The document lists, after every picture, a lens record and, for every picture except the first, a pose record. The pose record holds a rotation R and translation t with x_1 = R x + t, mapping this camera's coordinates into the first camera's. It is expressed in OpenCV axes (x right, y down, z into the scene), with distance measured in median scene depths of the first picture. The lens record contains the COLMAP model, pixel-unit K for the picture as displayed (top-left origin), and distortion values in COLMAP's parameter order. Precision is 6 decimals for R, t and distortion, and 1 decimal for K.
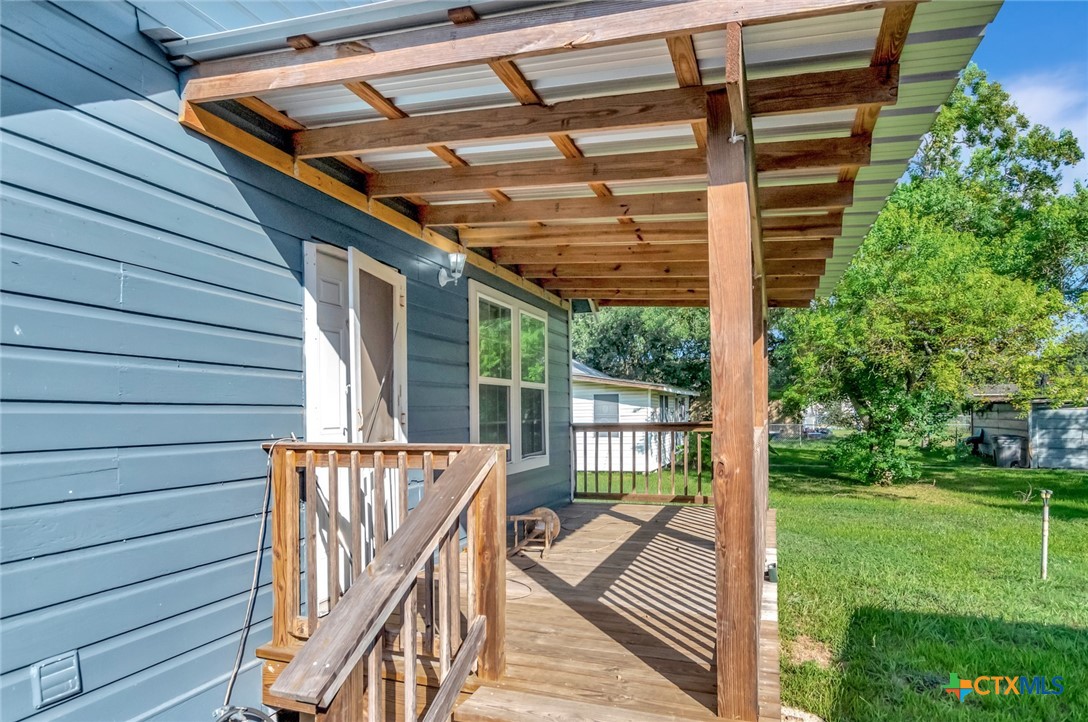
lens RADIAL K [[622.6, 0, 543.8], [0, 622.6, 403.1], [0, 0, 1]] dist [0.015497, -0.000806]
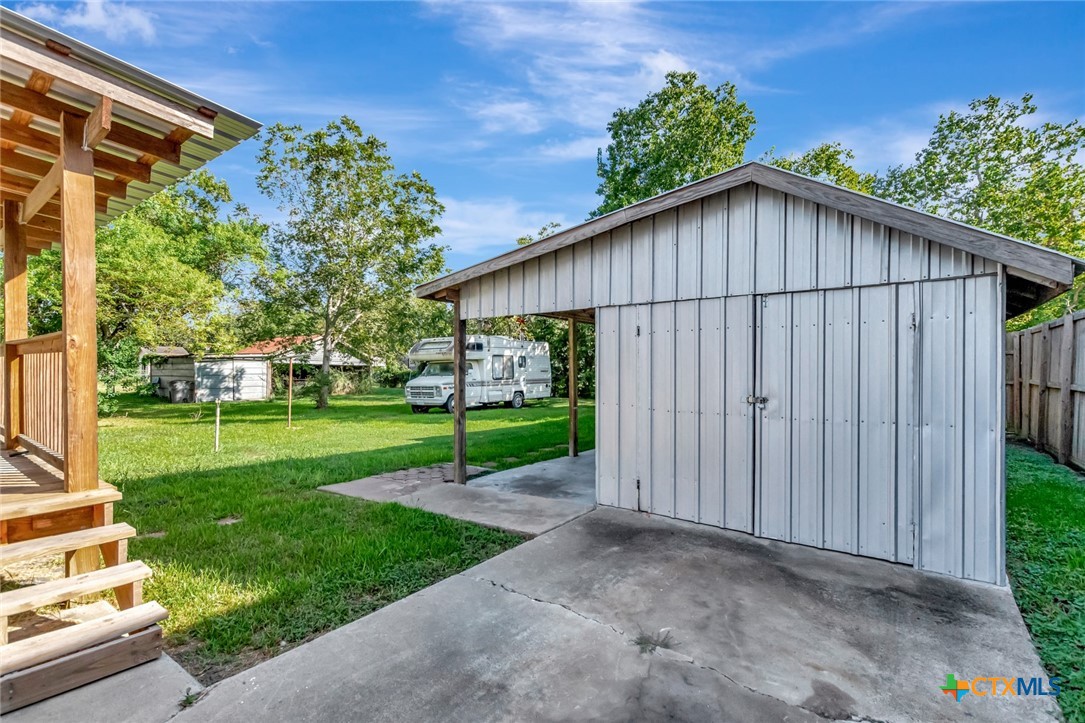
lens RADIAL K [[457.9, 0, 542.5], [0, 457.9, 361.5], [0, 0, 1]] dist [-0.000024, -0.000094]
pose [[0.255275, 0.008480, 0.966831, -0.084529], [-0.008870, 0.999940, -0.006429, 0.022187], [-0.966828, -0.006934, 0.255335, -0.076050]]
